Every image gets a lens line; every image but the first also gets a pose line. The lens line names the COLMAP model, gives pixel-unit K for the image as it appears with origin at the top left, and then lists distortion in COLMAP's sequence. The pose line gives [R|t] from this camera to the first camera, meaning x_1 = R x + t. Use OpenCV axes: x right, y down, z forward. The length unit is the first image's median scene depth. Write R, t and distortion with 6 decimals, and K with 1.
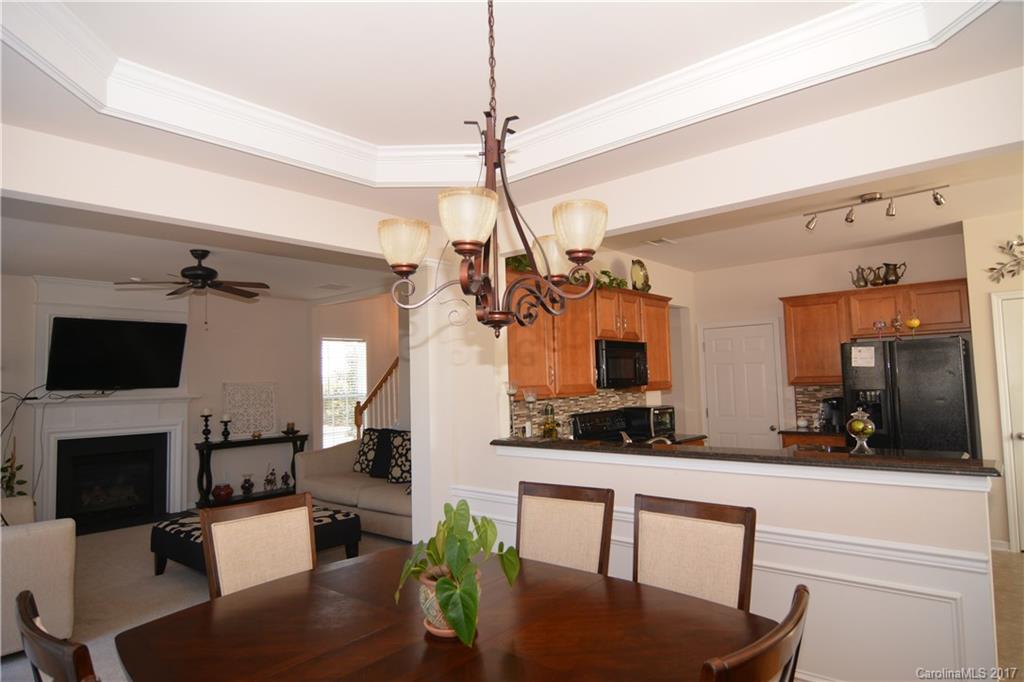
lens RADIAL K [[597.2, 0, 512.0], [0, 597.2, 341.0], [0, 0, 1]] dist [0.000655, -0.015434]
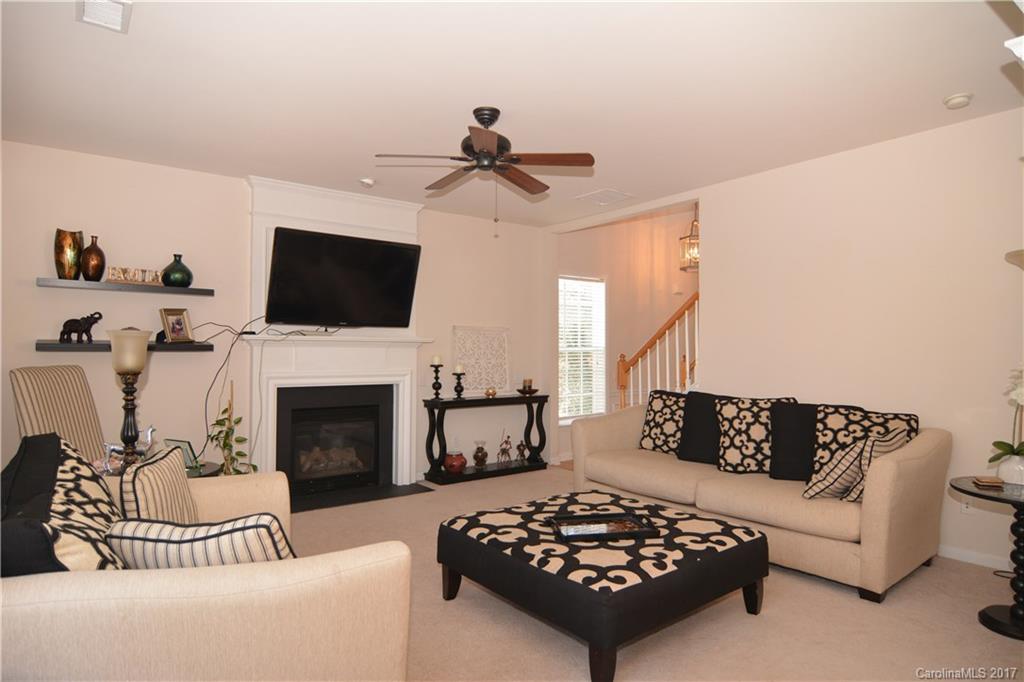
lens RADIAL K [[597.2, 0, 512.0], [0, 597.2, 341.0], [0, 0, 1]] dist [0.000655, -0.015434]
pose [[0.978241, 0.027750, -0.205606, -0.269806], [-0.016796, 0.998354, 0.054834, 0.050896], [0.206789, -0.050188, 0.977097, 0.265331]]
